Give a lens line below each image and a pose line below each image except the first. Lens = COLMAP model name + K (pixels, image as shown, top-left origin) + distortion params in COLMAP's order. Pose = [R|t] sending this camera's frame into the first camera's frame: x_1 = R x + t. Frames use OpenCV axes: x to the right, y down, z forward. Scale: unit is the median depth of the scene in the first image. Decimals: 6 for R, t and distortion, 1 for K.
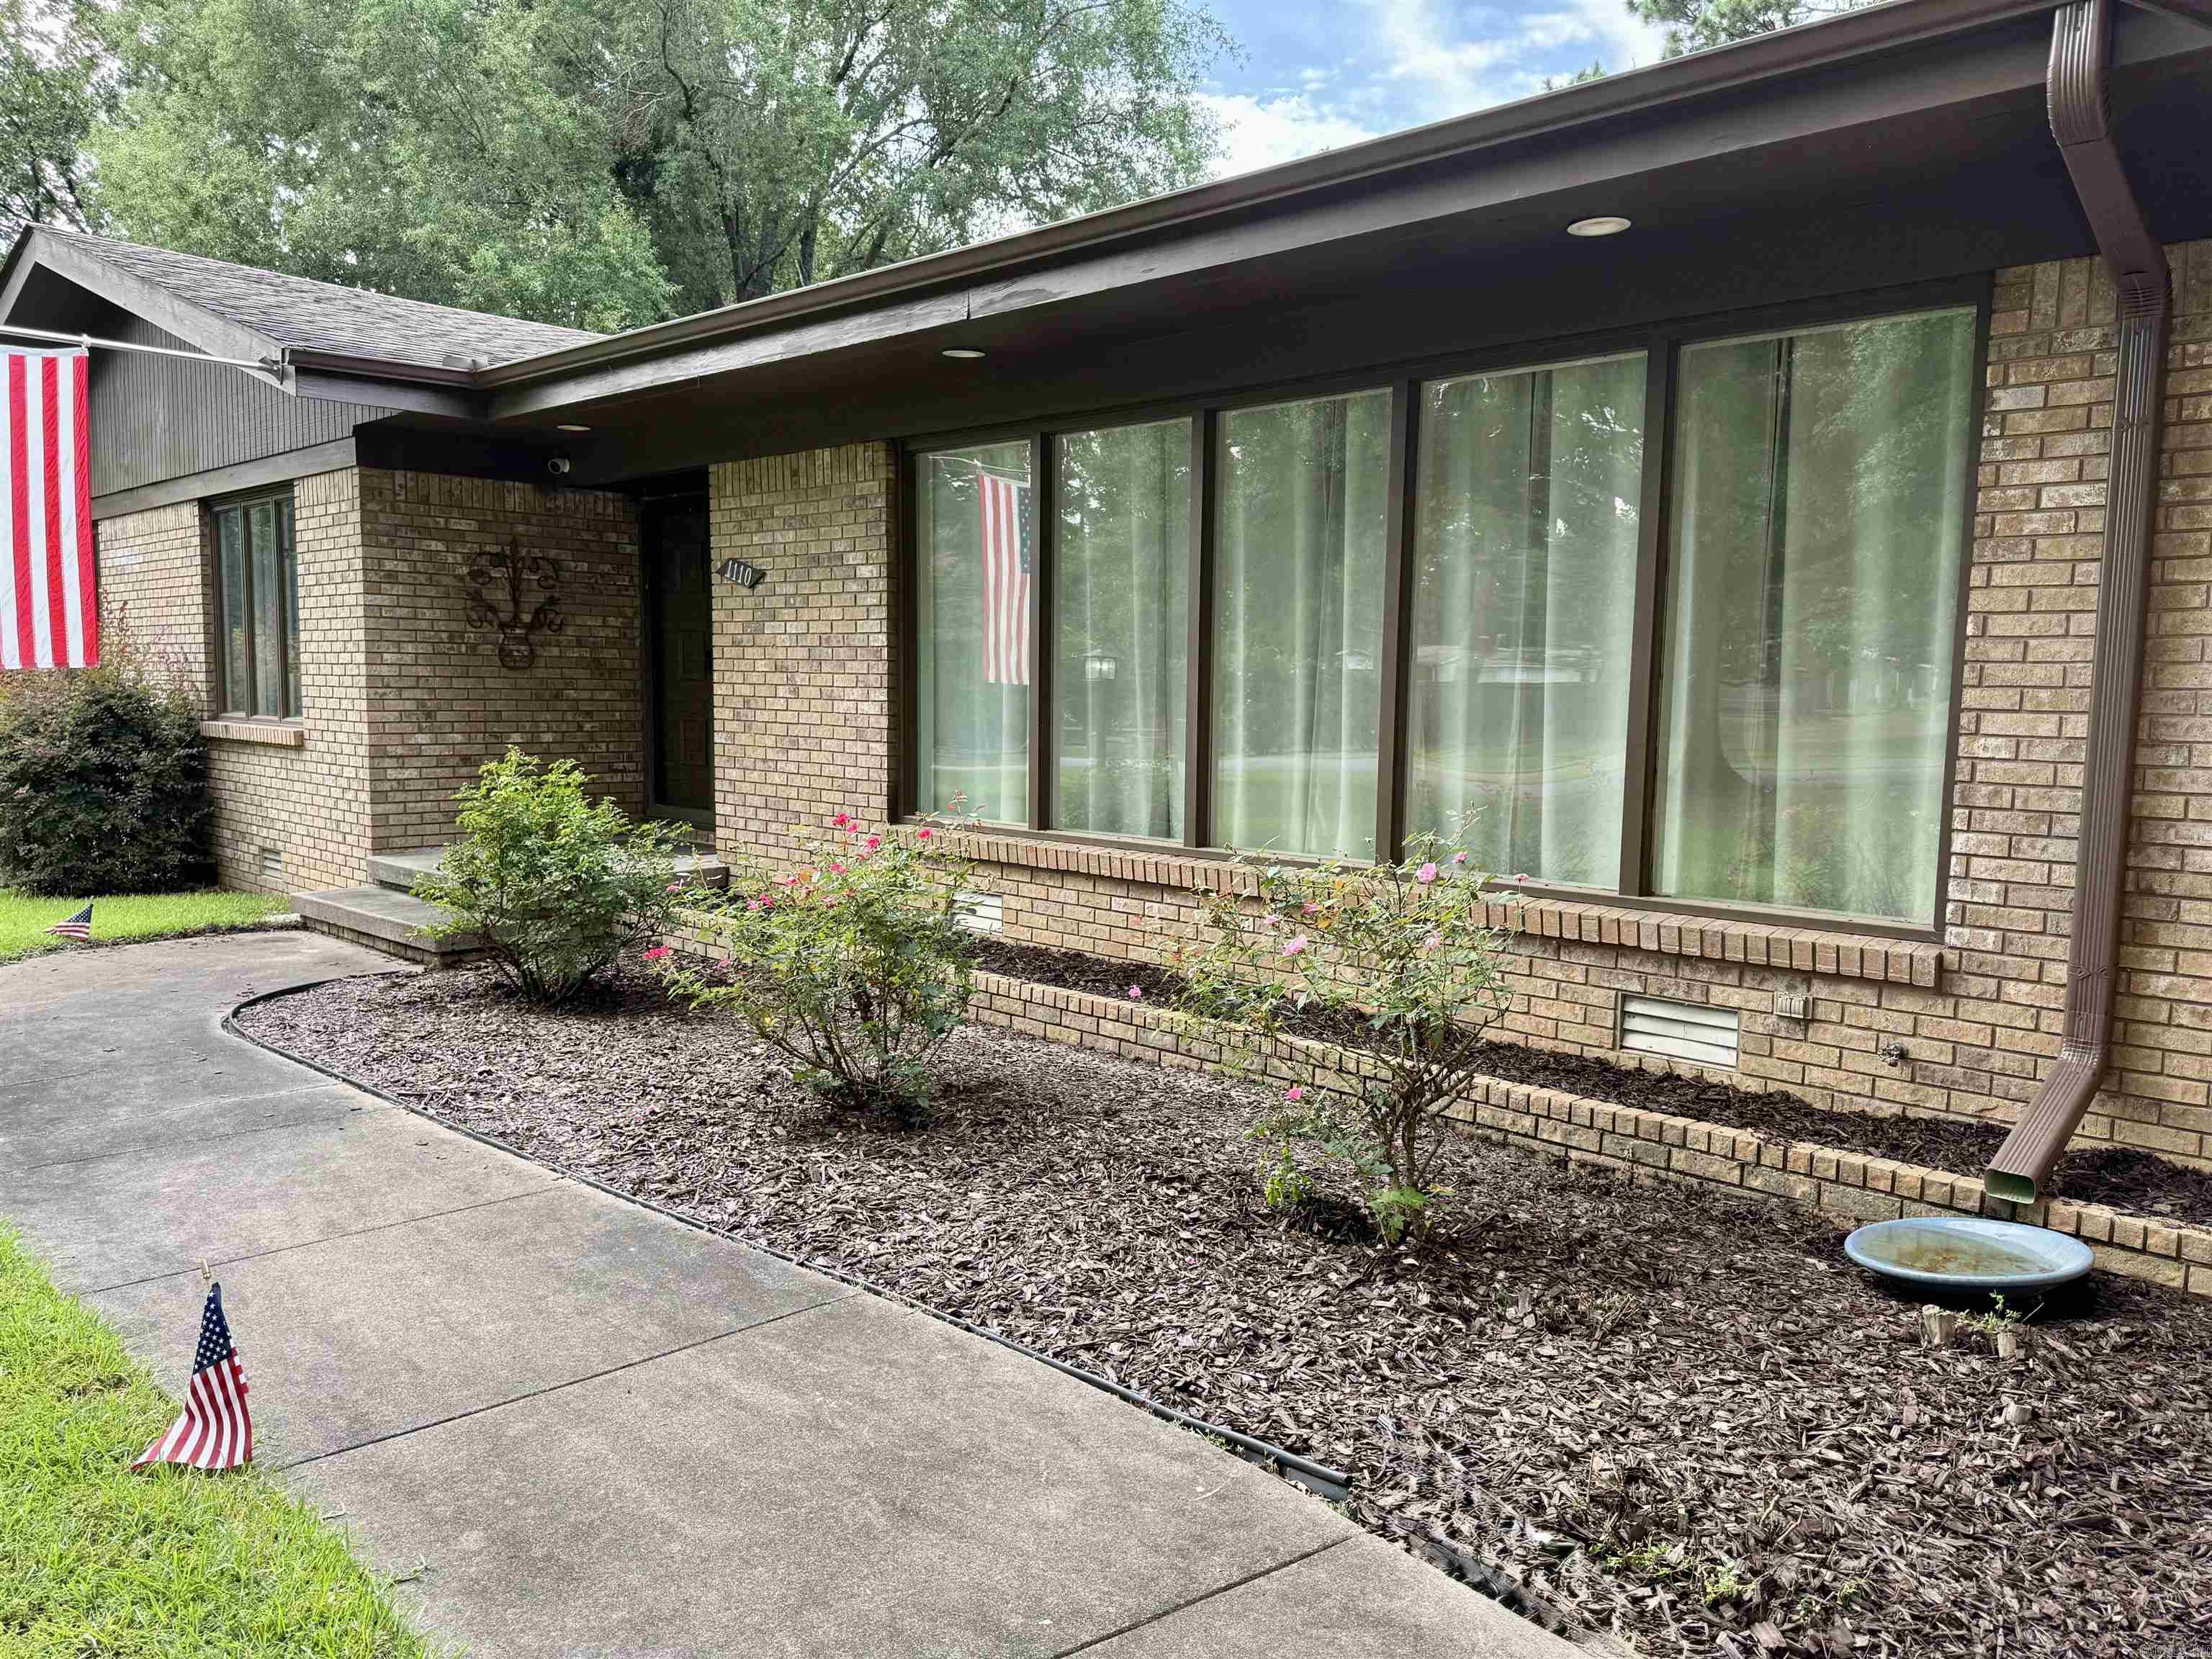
lens RADIAL K [[1568.3, 0, 1106.1], [0, 1568.3, 830.4], [0, 0, 1]] dist [0.065492, -0.056197]
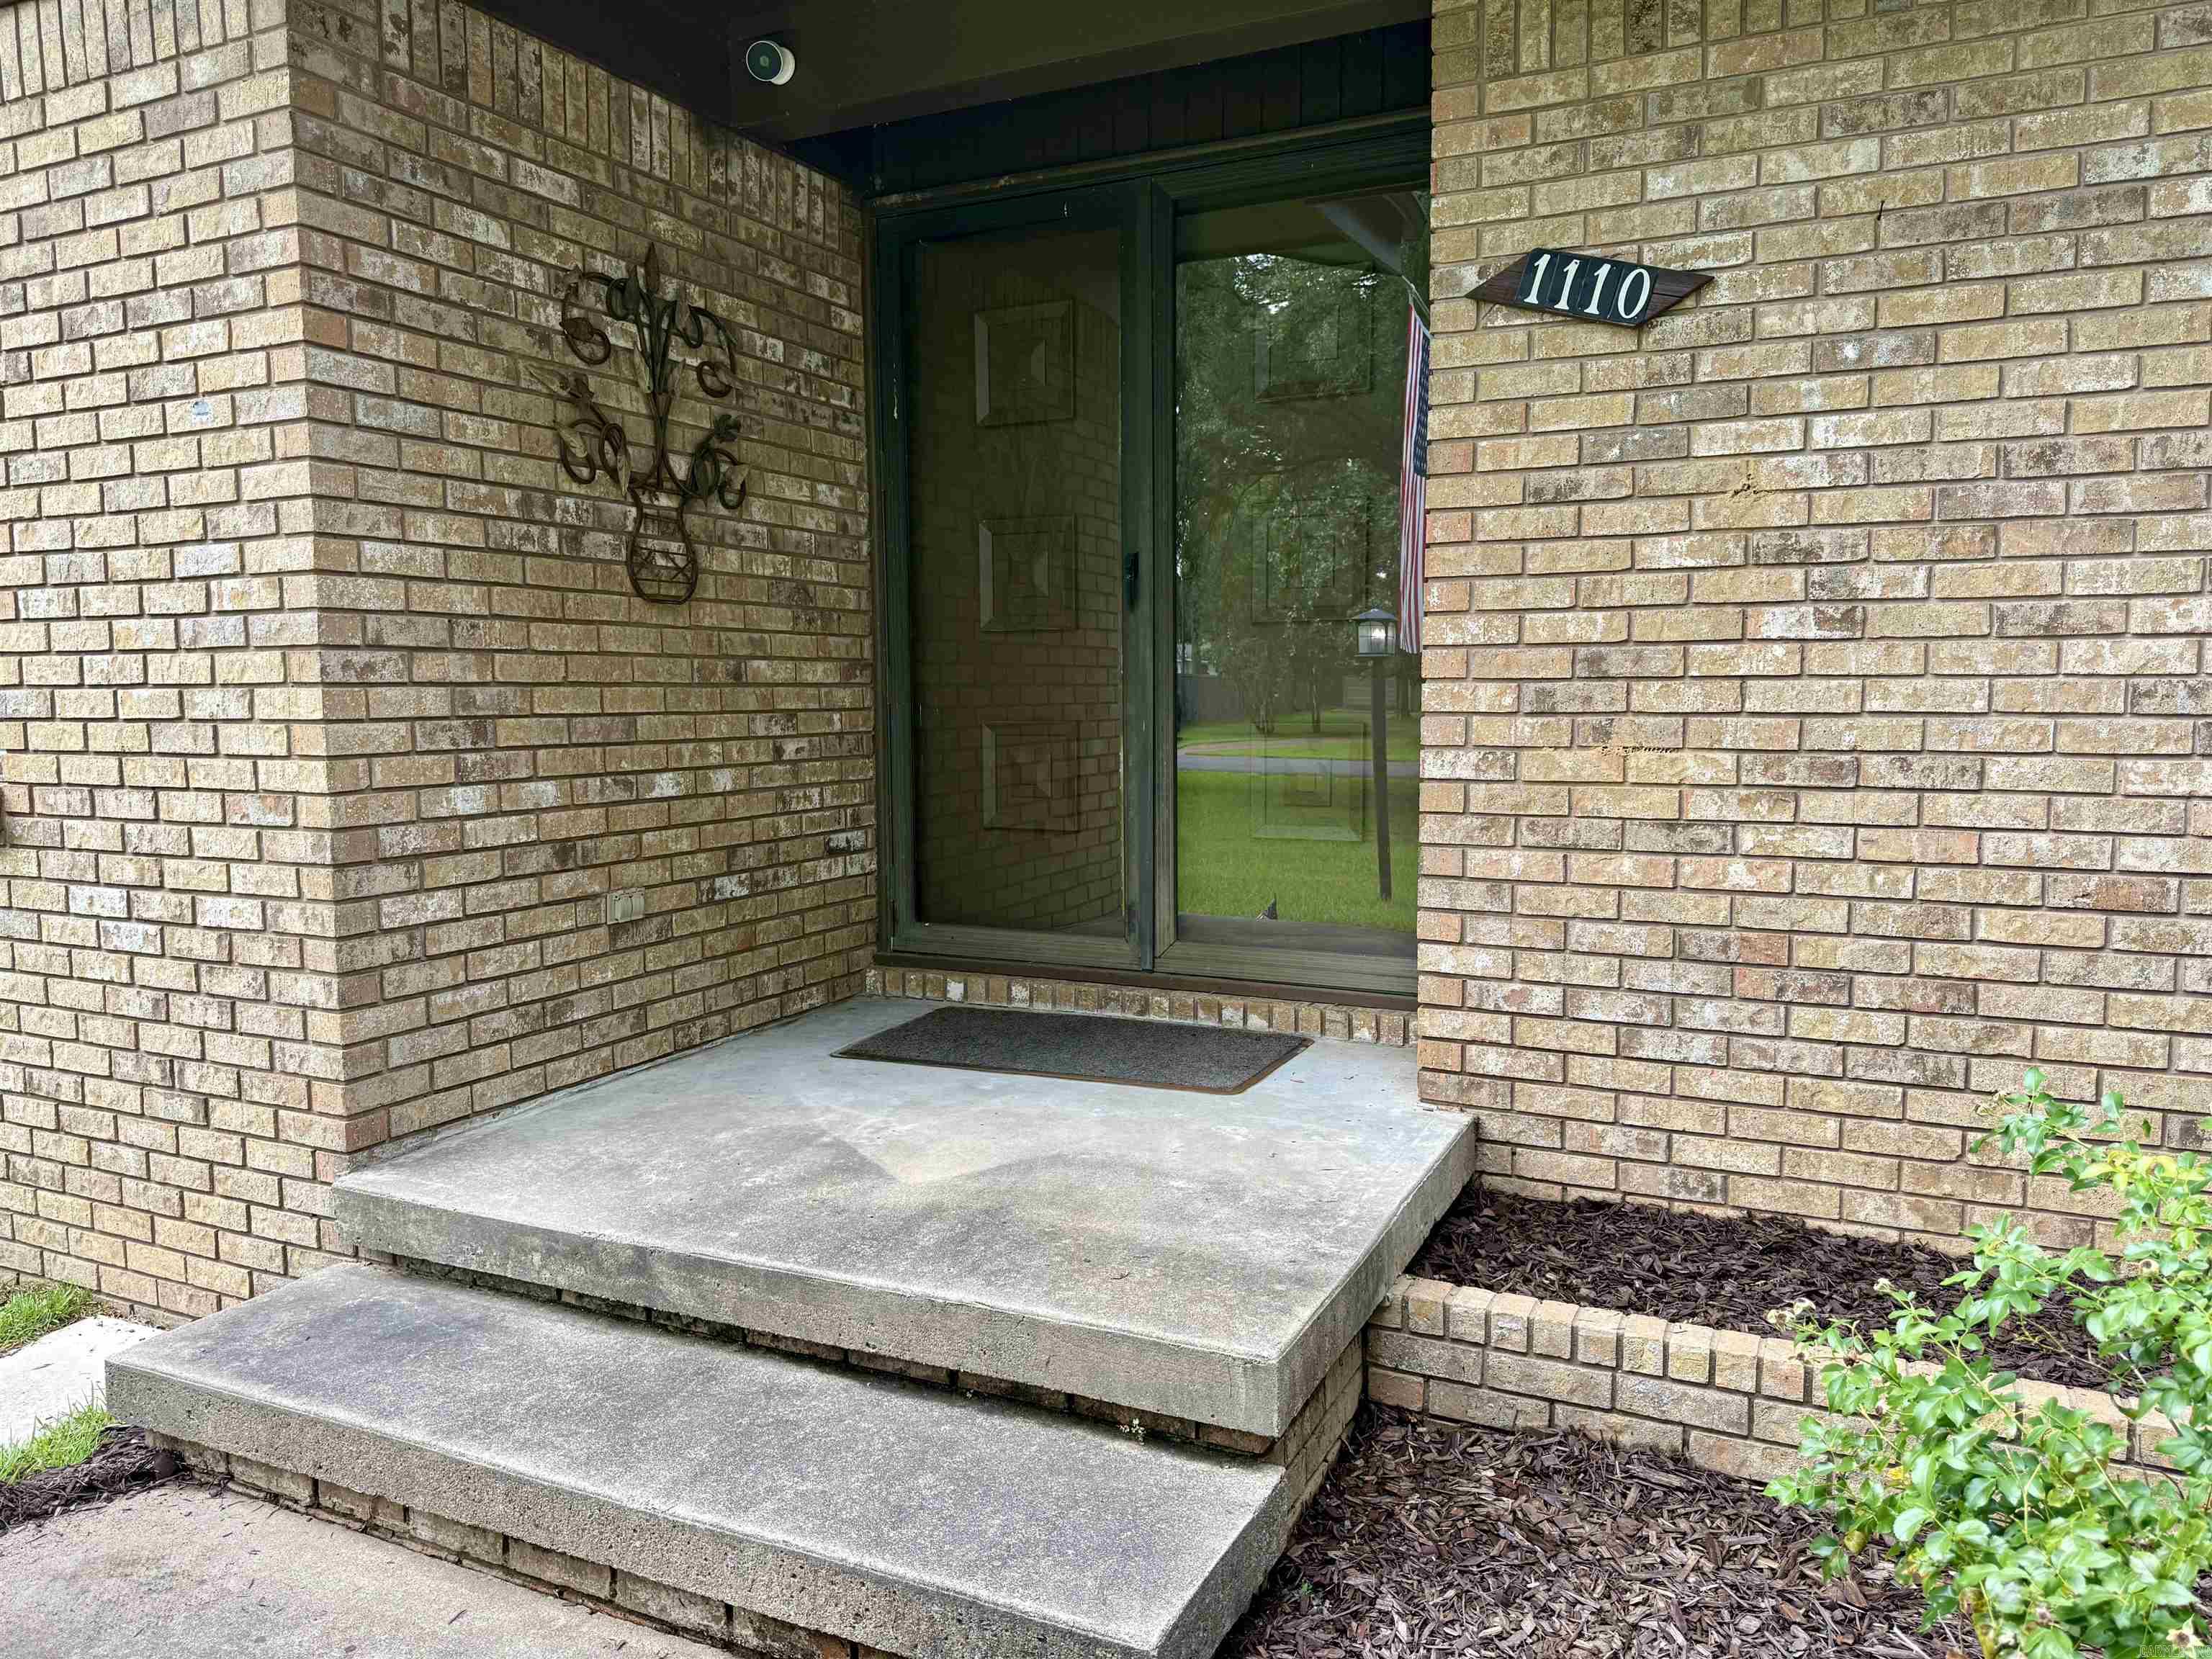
lens RADIAL K [[1568.3, 0, 1102.4], [0, 1568.3, 821.9], [0, 0, 1]] dist [0.065492, -0.056197]
pose [[0.951944, -0.047378, 0.302584, -0.408560], [0.049989, 0.998749, -0.000887, -0.046500], [-0.302164, 0.015970, 0.953122, 0.642437]]
